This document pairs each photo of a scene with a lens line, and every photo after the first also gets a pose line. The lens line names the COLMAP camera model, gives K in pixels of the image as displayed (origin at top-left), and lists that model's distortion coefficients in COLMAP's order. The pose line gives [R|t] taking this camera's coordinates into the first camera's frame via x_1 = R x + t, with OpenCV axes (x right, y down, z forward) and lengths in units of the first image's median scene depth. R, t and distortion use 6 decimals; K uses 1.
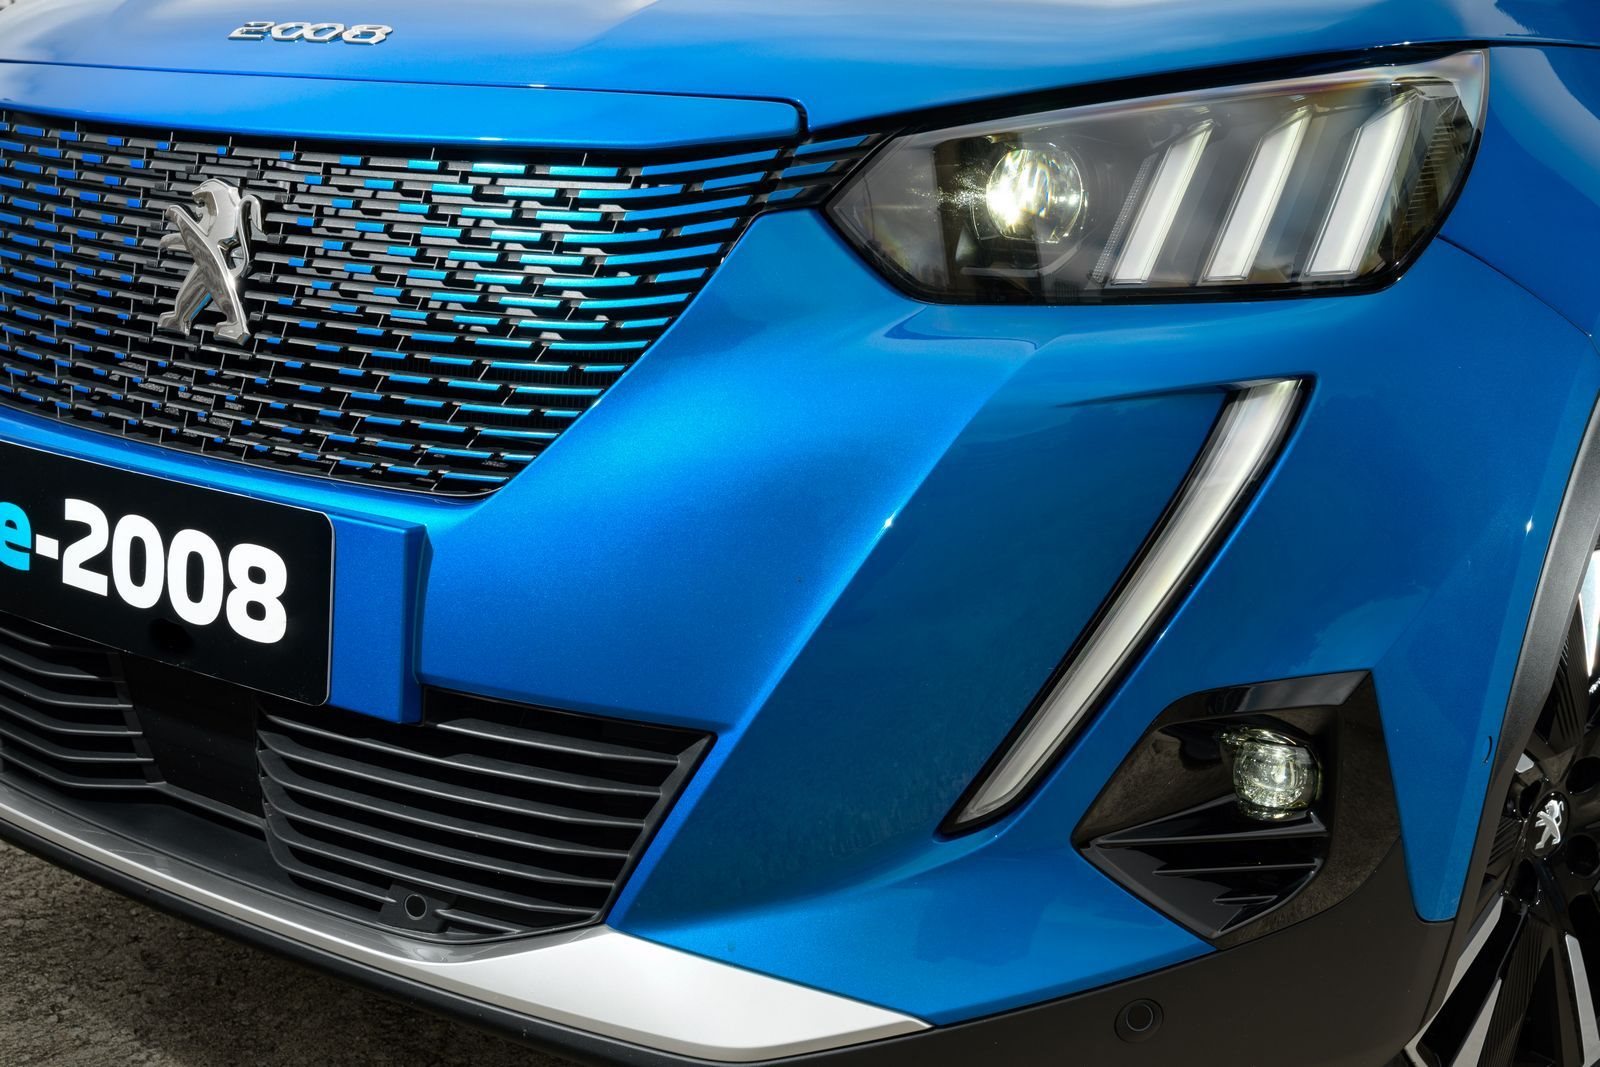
lens RADIAL K [[1808.6, 0, 803.2], [0, 1808.6, 535.4], [0, 0, 1]] dist [-0.001894, 0.000000]
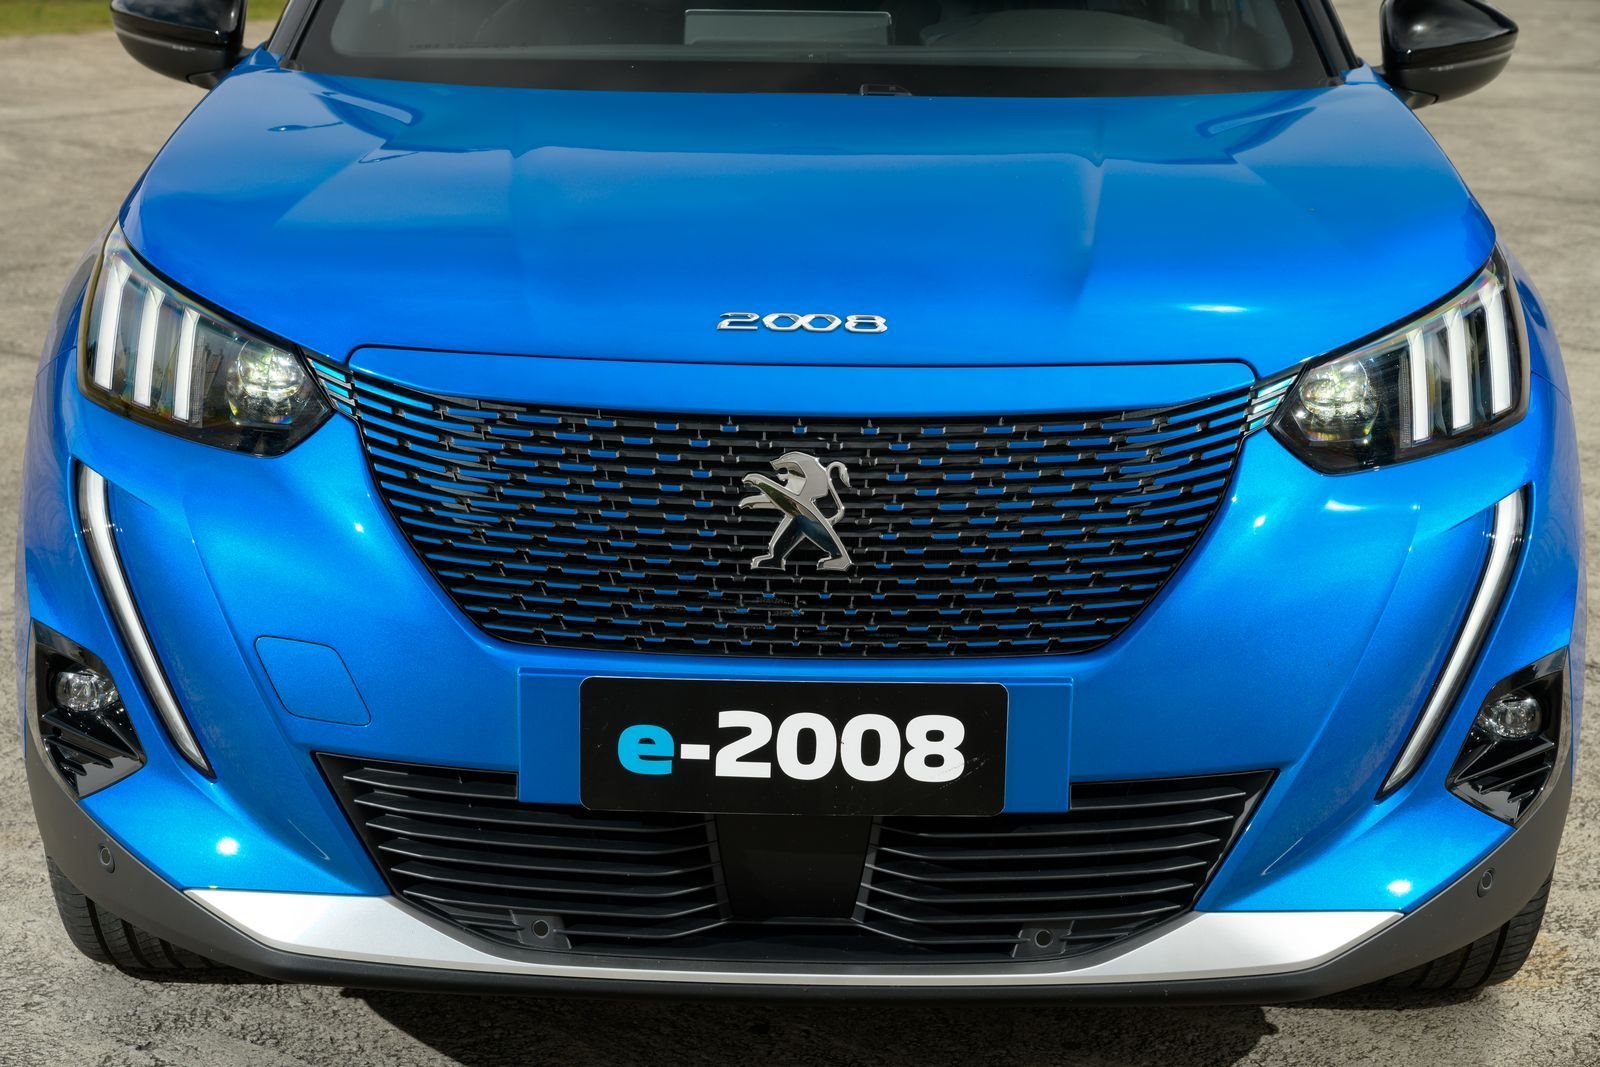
lens RADIAL K [[2994.1, 0, 797.6], [0, 2994.1, 545.7], [0, 0, 1]] dist [0.025406, 0.000000]
pose [[0.843707, -0.185394, 0.503773, -1.565371], [0.149849, 0.982502, 0.110608, -0.403768], [-0.515464, -0.017831, 0.856726, -0.952360]]
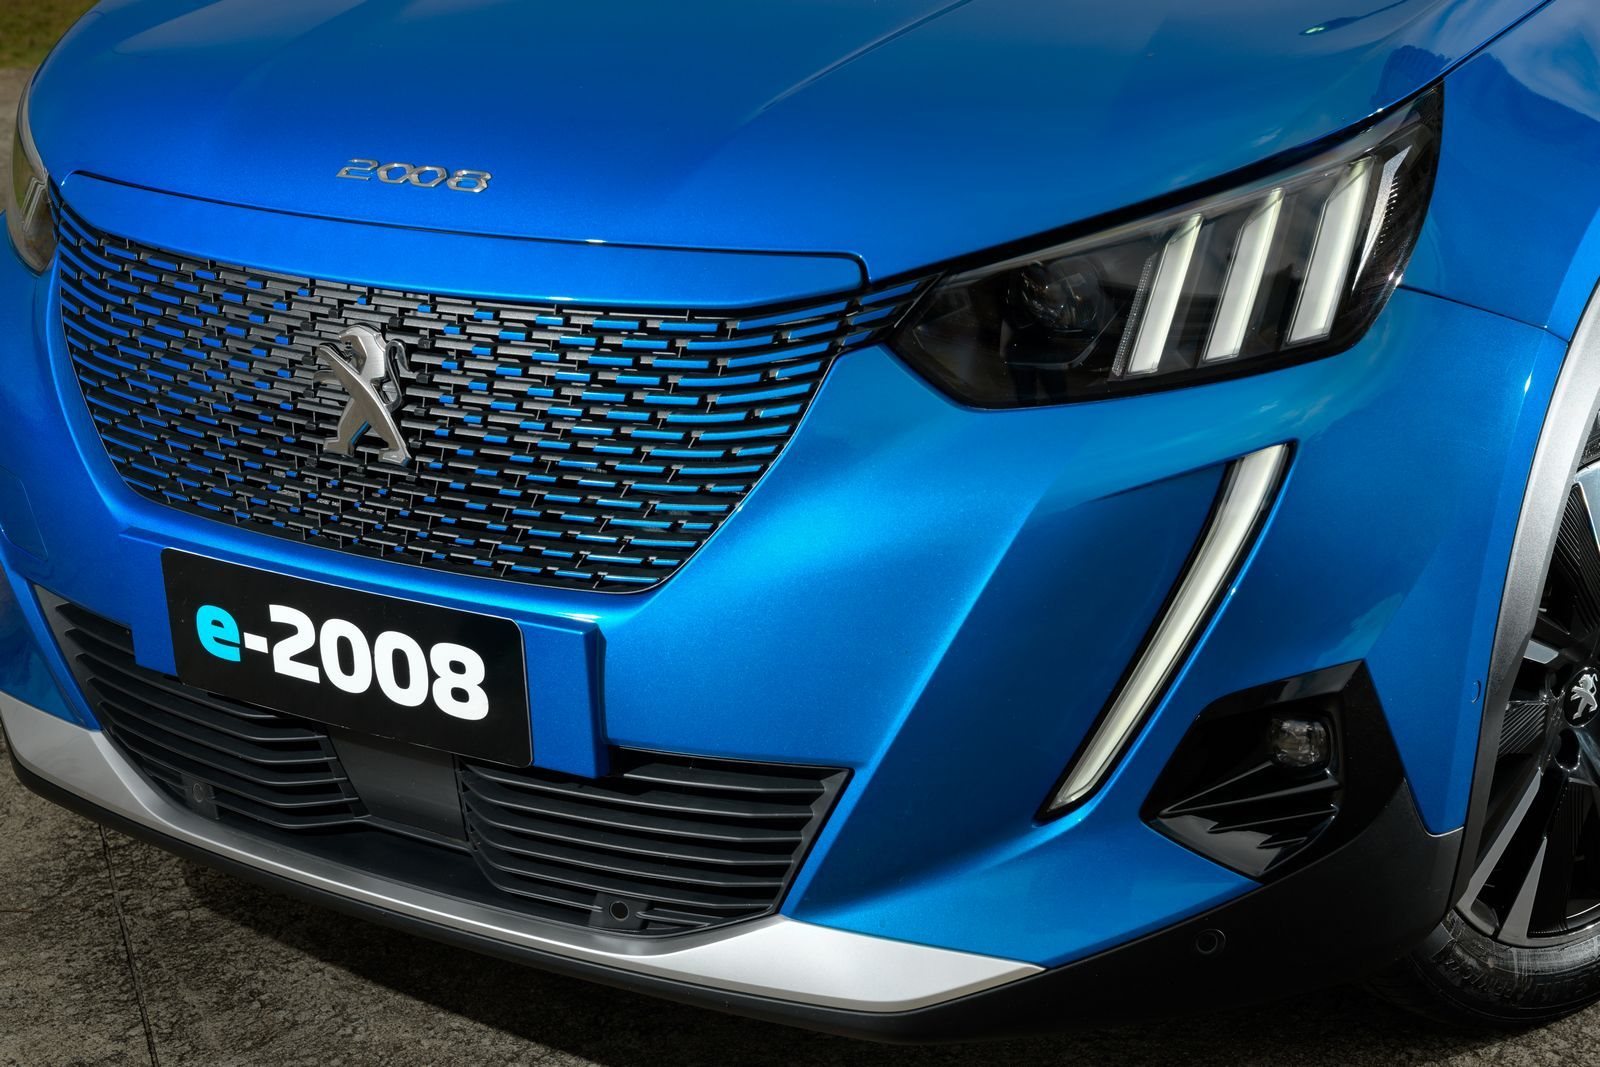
lens RADIAL K [[2485.4, 0, 799.4], [0, 2485.4, 536.6], [0, 0, 1]] dist [0.003114, 0.000000]
pose [[0.992909, -0.116087, -0.025591, -0.020525], [0.118673, 0.980505, 0.156613, -0.305078], [0.006911, -0.158539, 0.987328, -0.650756]]
